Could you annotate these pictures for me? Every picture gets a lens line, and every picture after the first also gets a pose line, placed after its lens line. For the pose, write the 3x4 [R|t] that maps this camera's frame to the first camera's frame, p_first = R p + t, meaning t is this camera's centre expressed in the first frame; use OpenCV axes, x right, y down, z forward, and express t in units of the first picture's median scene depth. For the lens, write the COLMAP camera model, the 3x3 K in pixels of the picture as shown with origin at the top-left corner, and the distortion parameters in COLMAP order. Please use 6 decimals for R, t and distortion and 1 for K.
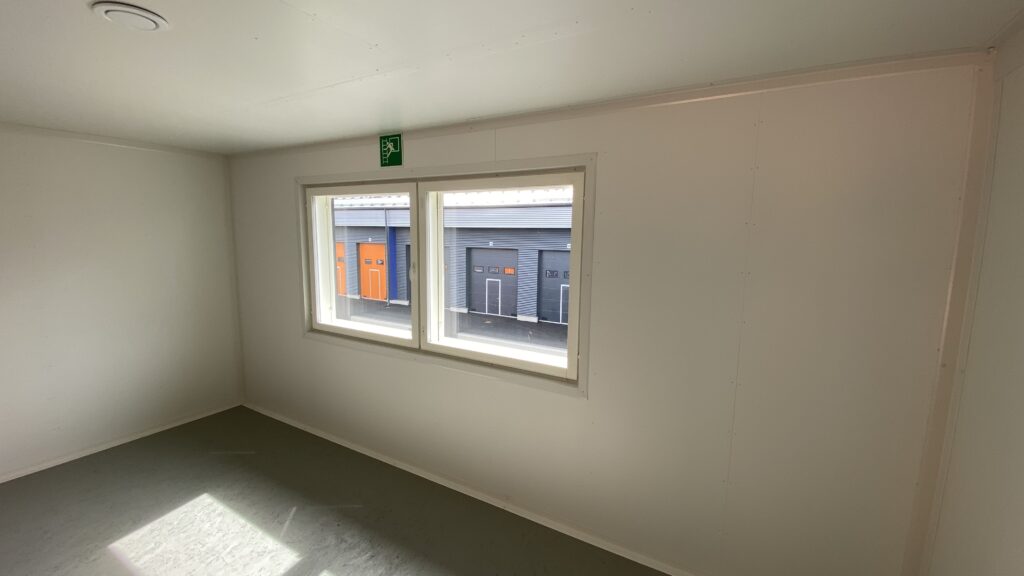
lens RADIAL K [[416.7, 0, 516.0], [0, 416.7, 289.8], [0, 0, 1]] dist [0.047892, -0.037528]
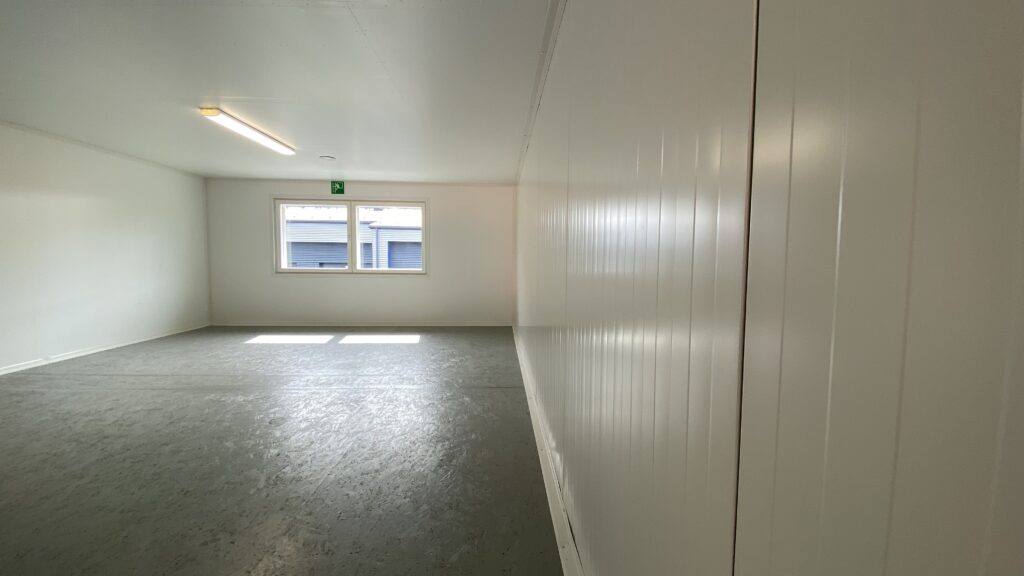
lens RADIAL K [[416.7, 0, 516.0], [0, 416.7, 289.8], [0, 0, 1]] dist [0.047892, -0.037528]
pose [[0.843540, -0.041993, 0.535422, -0.721785], [0.072020, 0.996779, -0.035287, 0.387500], [-0.532215, 0.068327, 0.843847, -1.455104]]
